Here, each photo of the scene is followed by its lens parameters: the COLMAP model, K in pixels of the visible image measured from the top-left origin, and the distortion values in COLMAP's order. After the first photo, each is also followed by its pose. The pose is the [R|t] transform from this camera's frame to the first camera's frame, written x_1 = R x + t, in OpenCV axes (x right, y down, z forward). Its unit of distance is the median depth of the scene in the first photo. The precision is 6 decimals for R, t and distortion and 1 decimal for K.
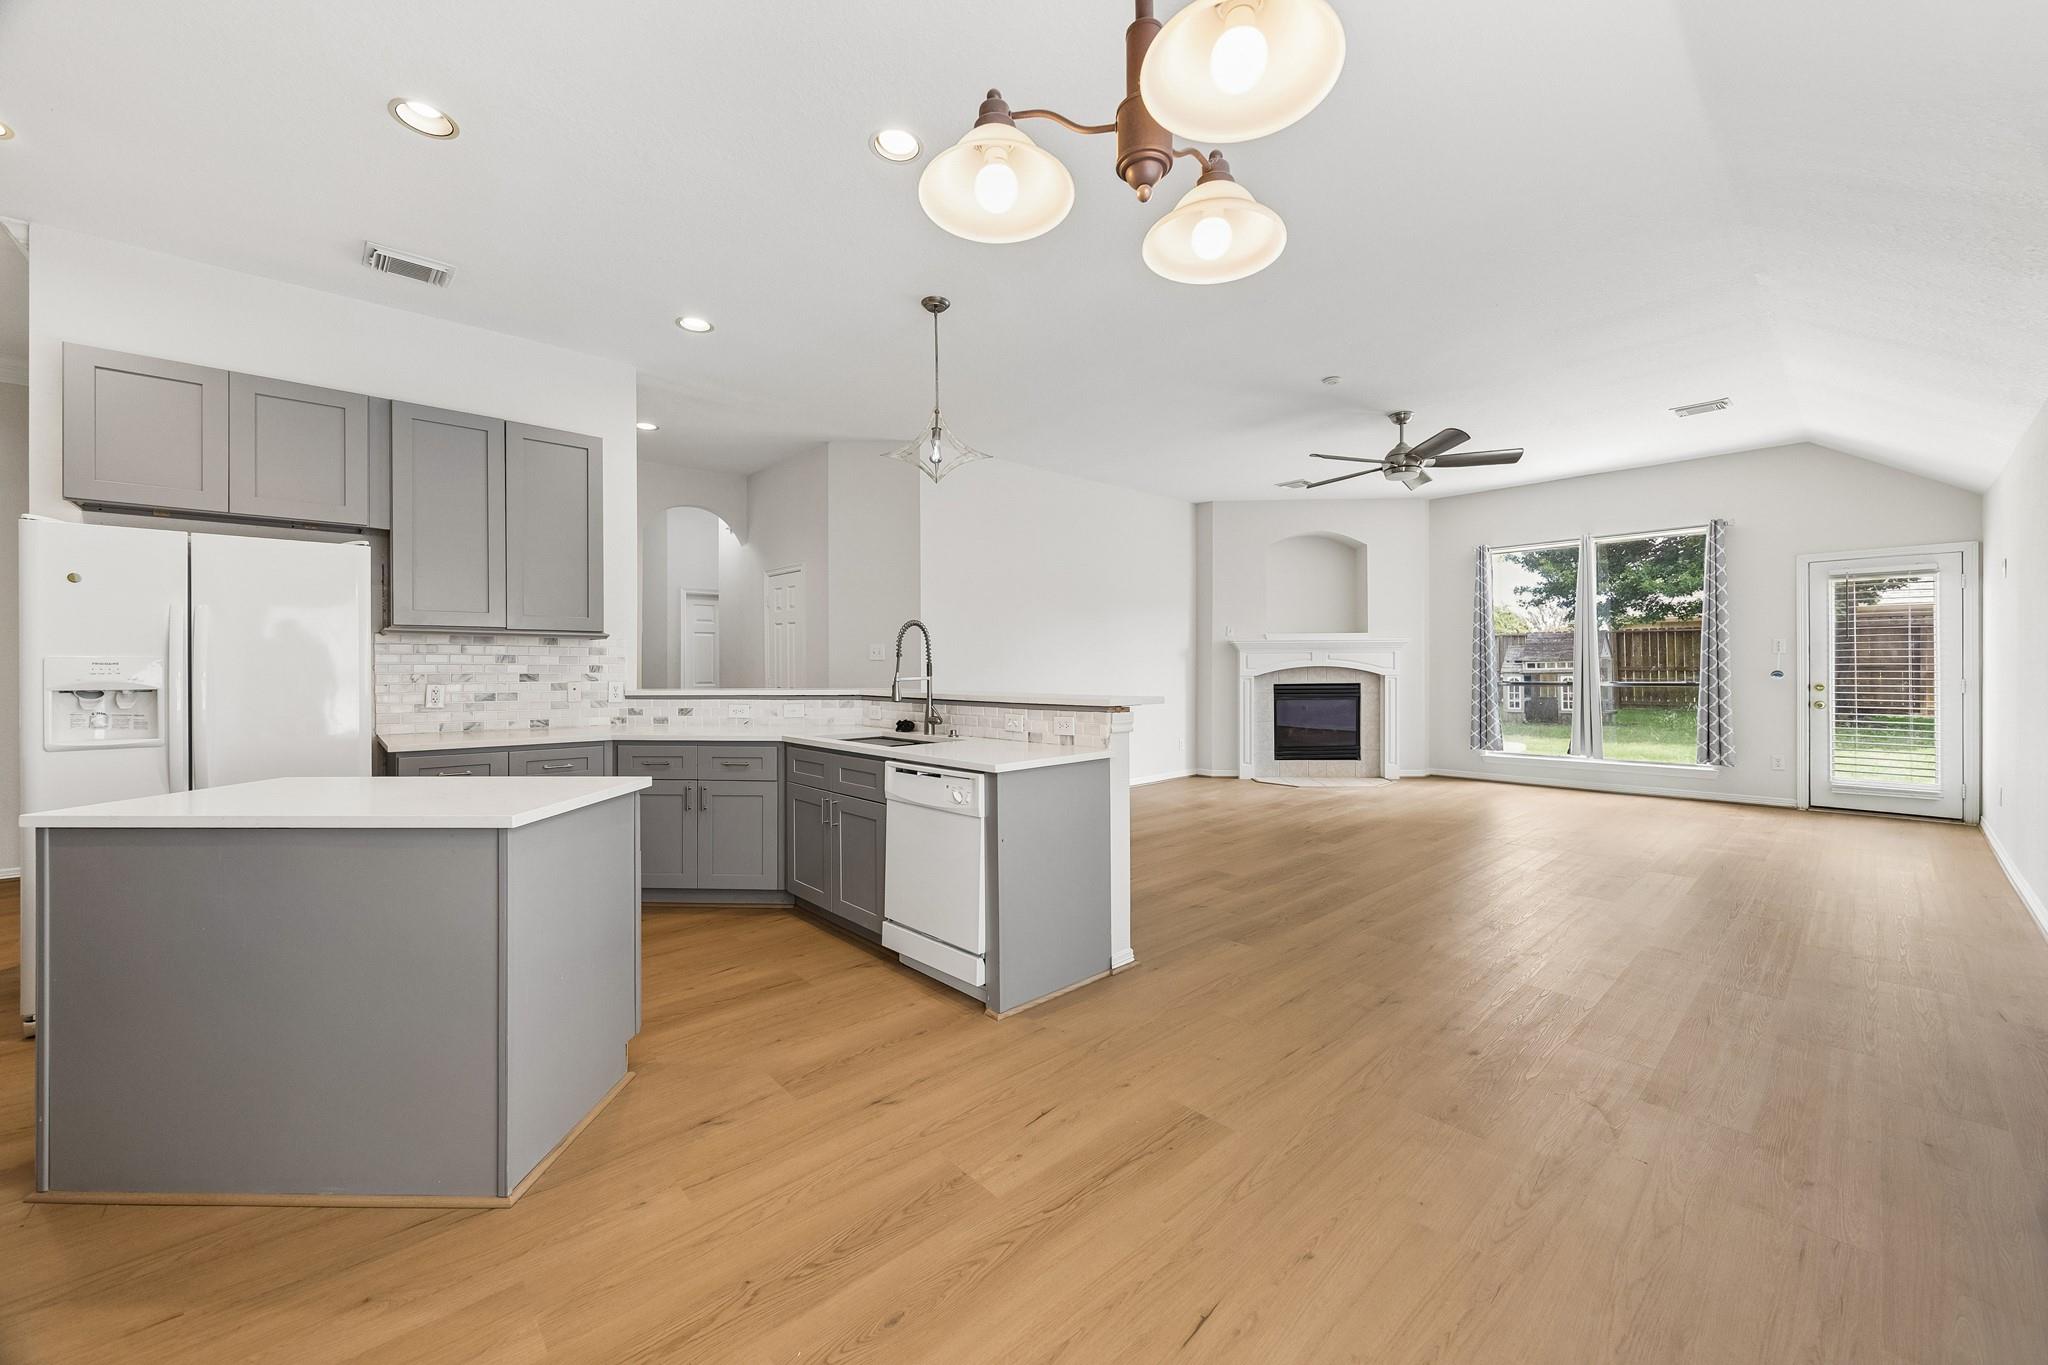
lens RADIAL K [[776.5, 0, 1012.4], [0, 776.5, 667.9], [0, 0, 1]] dist [-0.002709, -0.000136]
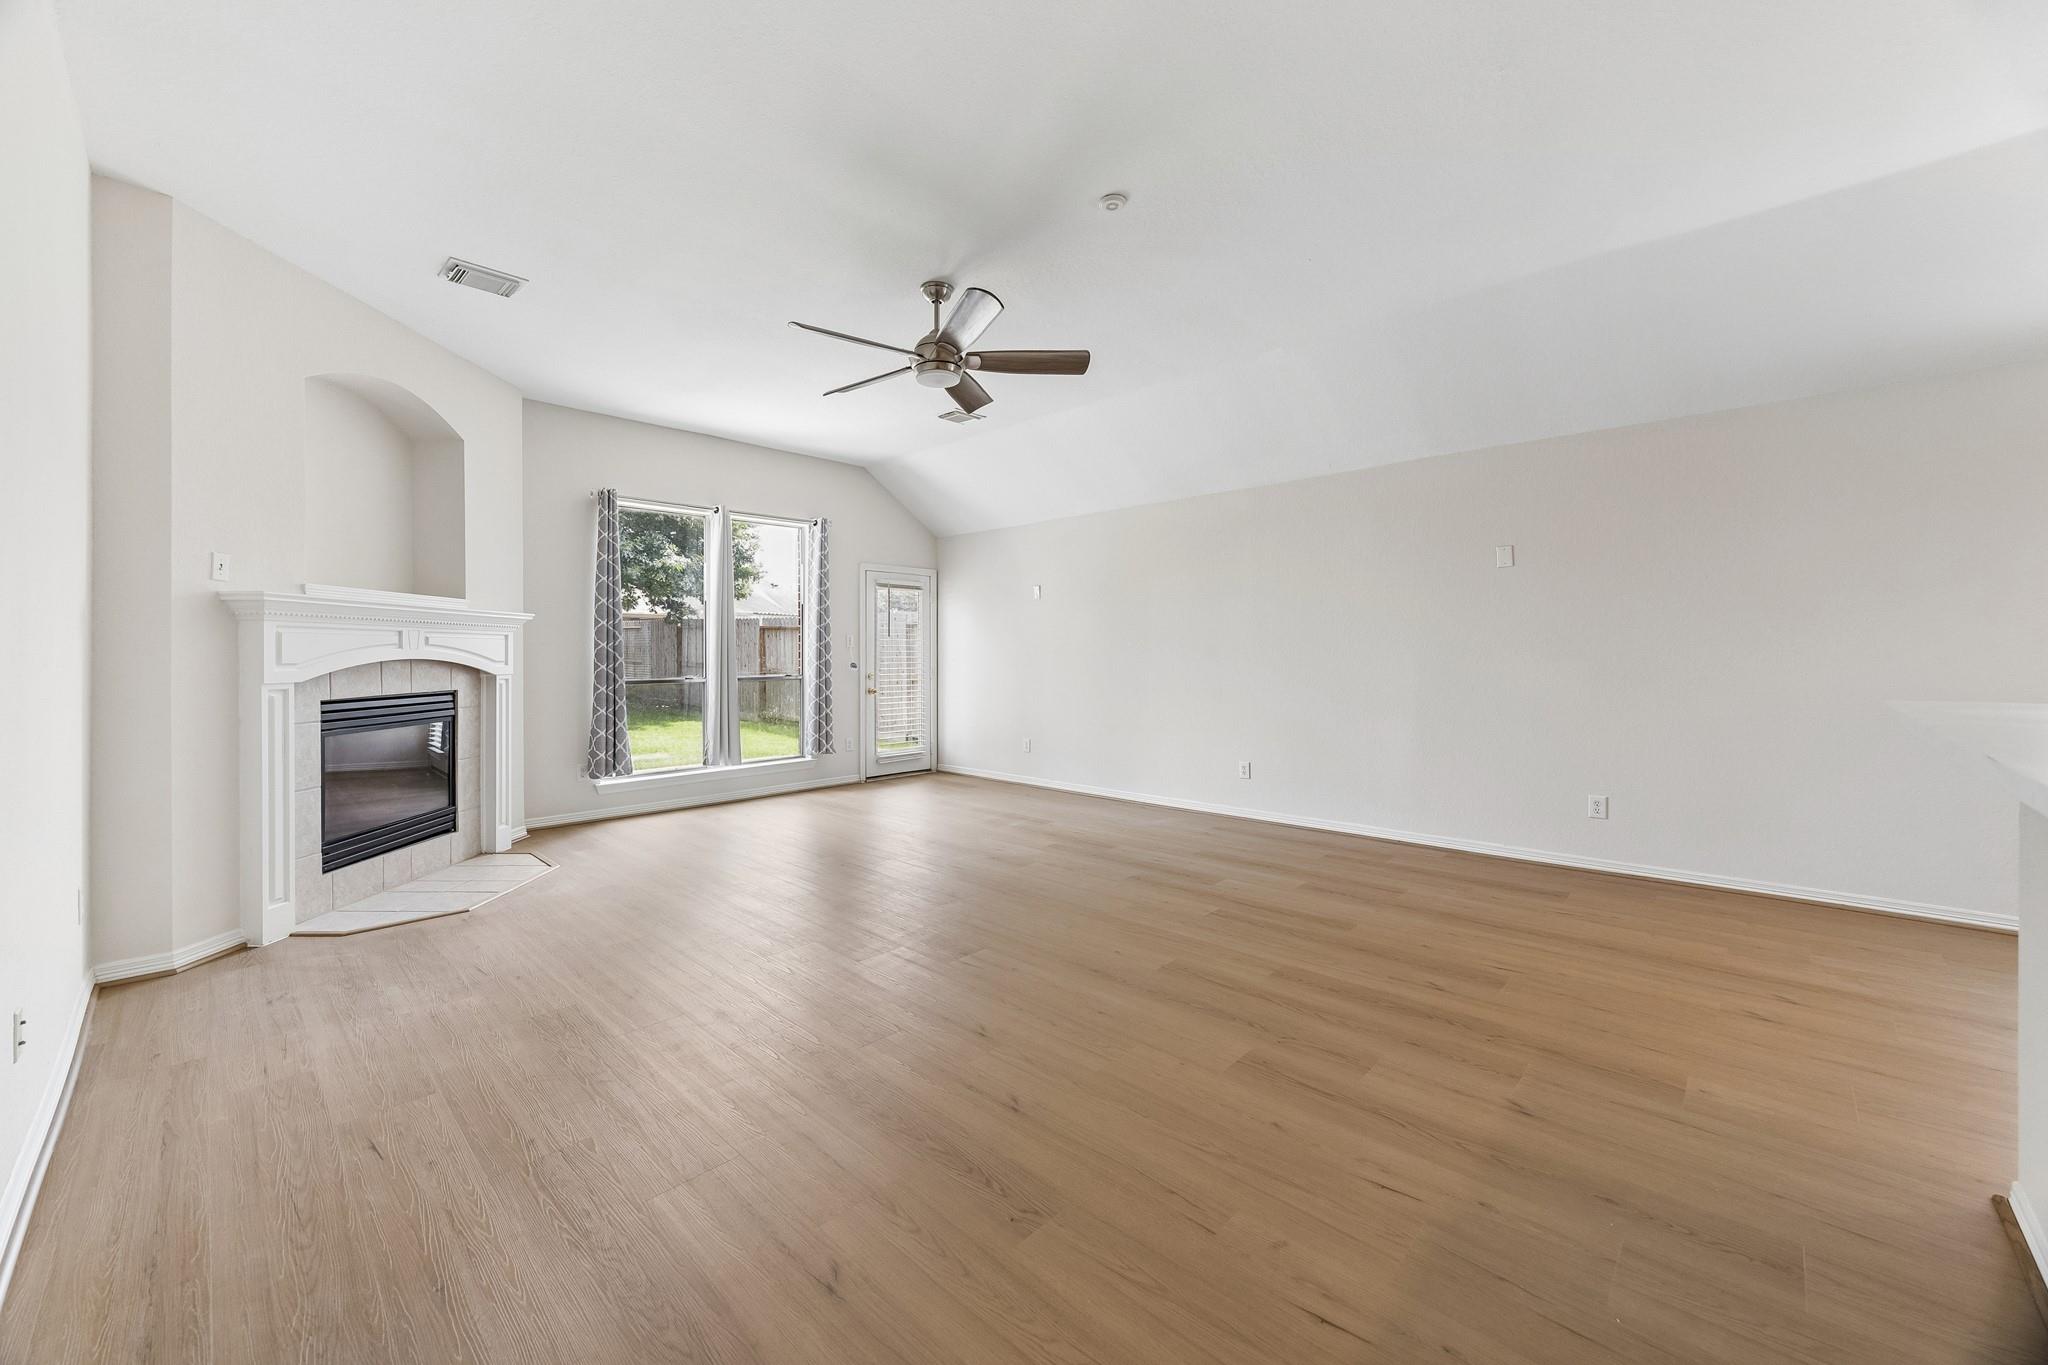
lens RADIAL K [[781.5, 0, 1009.8], [0, 781.5, 661.2], [0, 0, 1]] dist [-0.002401, -0.000013]
pose [[-0.065683, -0.001545, 0.997839, -0.170320], [0.006186, 0.999979, 0.001956, 0.000535], [-0.997821, 0.006301, -0.065672, 0.886988]]
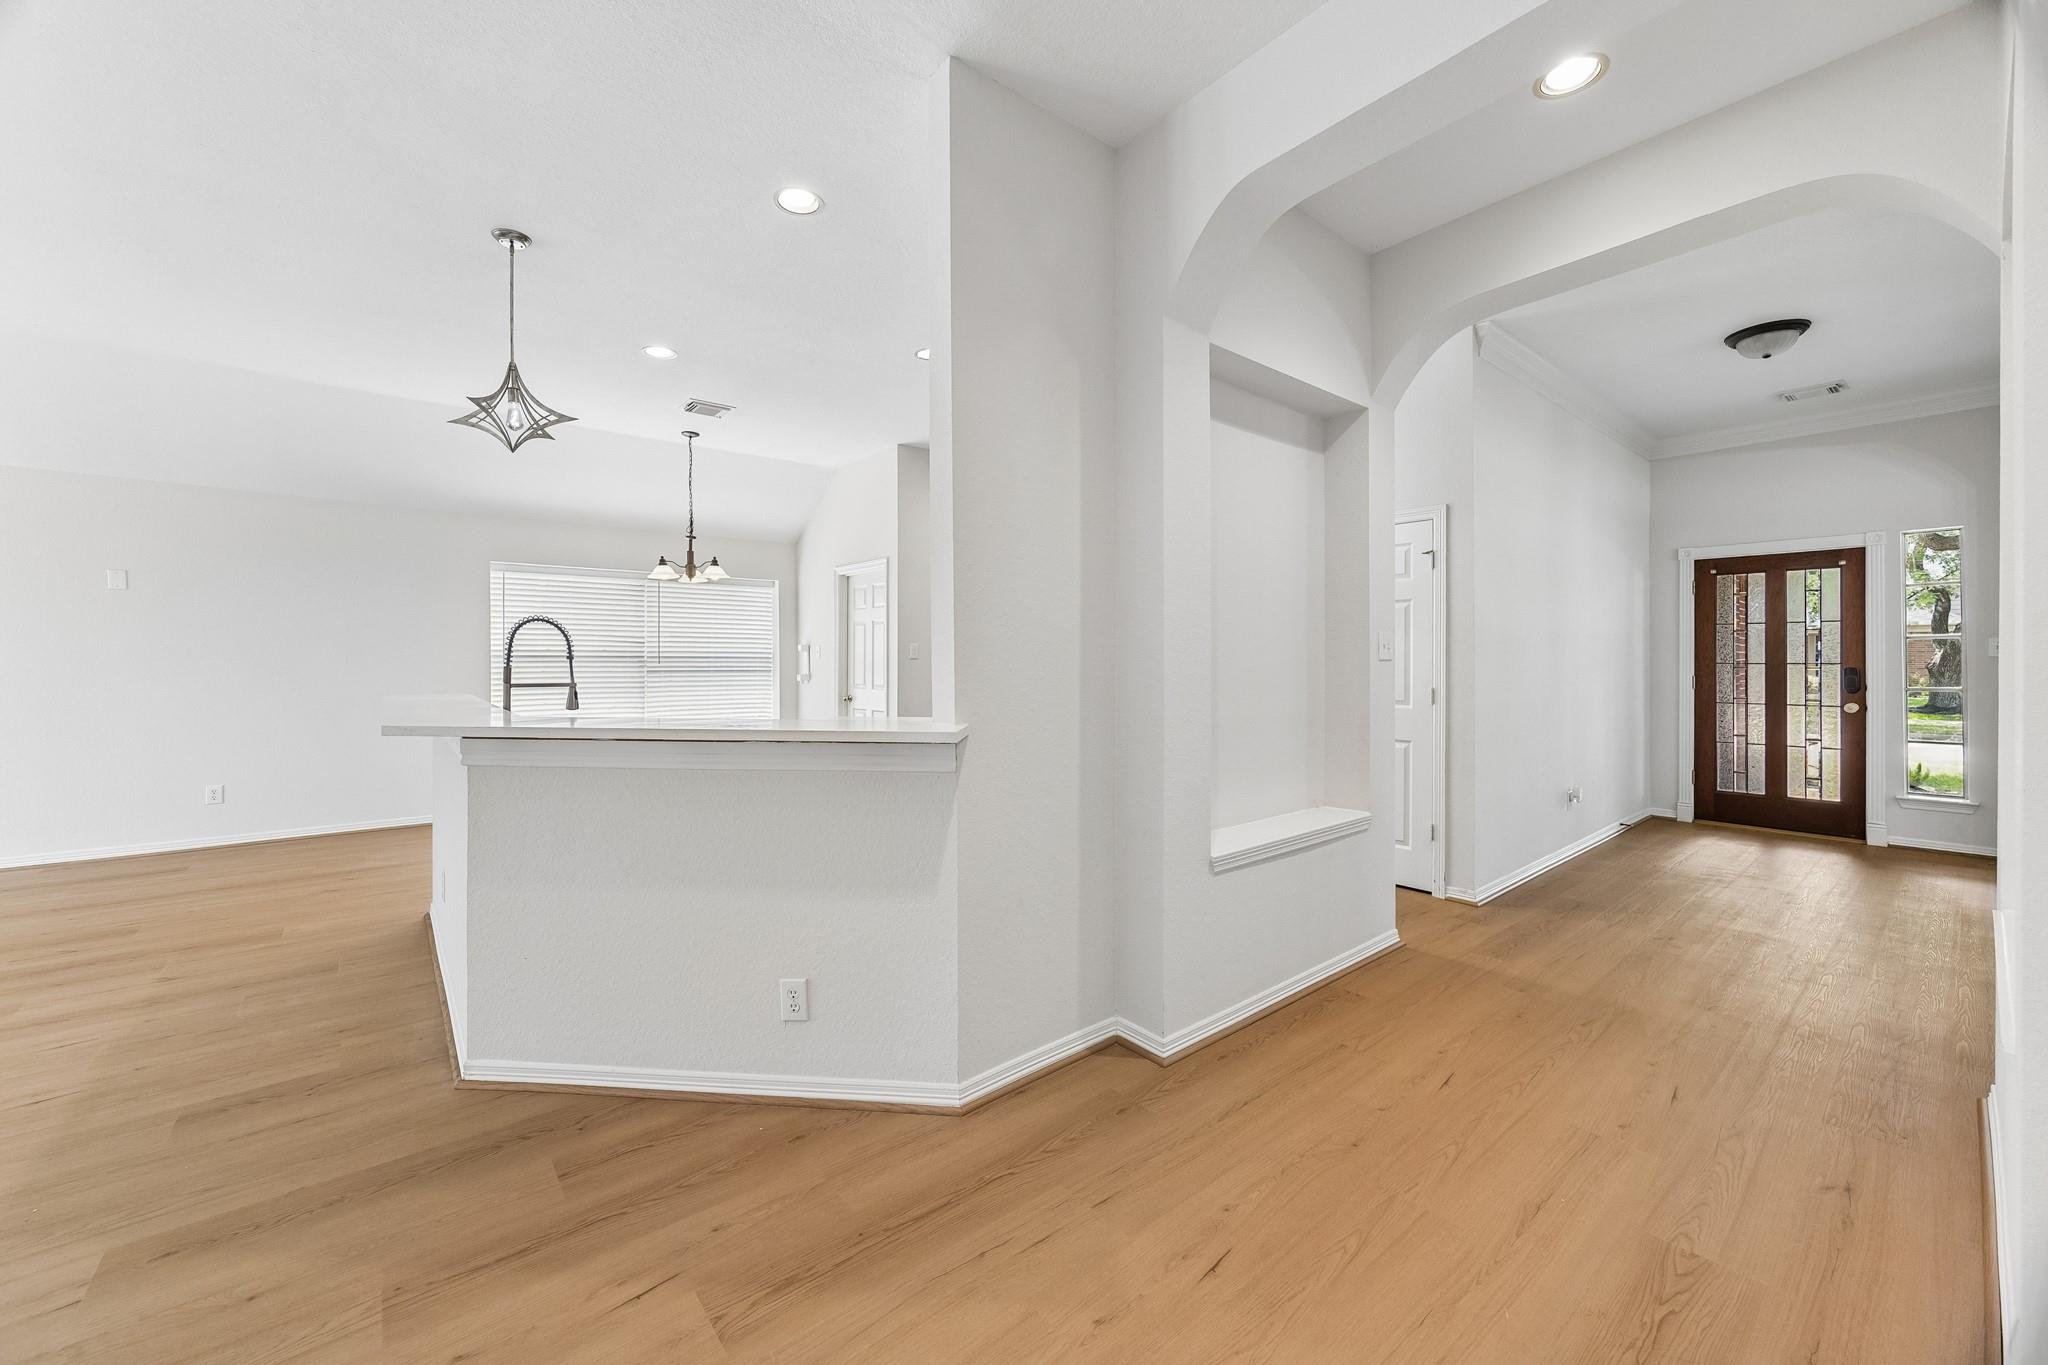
lens RADIAL K [[784.3, 0, 1010.7], [0, 784.3, 659.3], [0, 0, 1]] dist [-0.002307, -0.000028]
pose [[-0.998490, 0.005758, 0.054639, -0.422547], [0.005815, 0.999983, 0.000881, -0.007511], [-0.054633, 0.001197, -0.998506, 1.121287]]
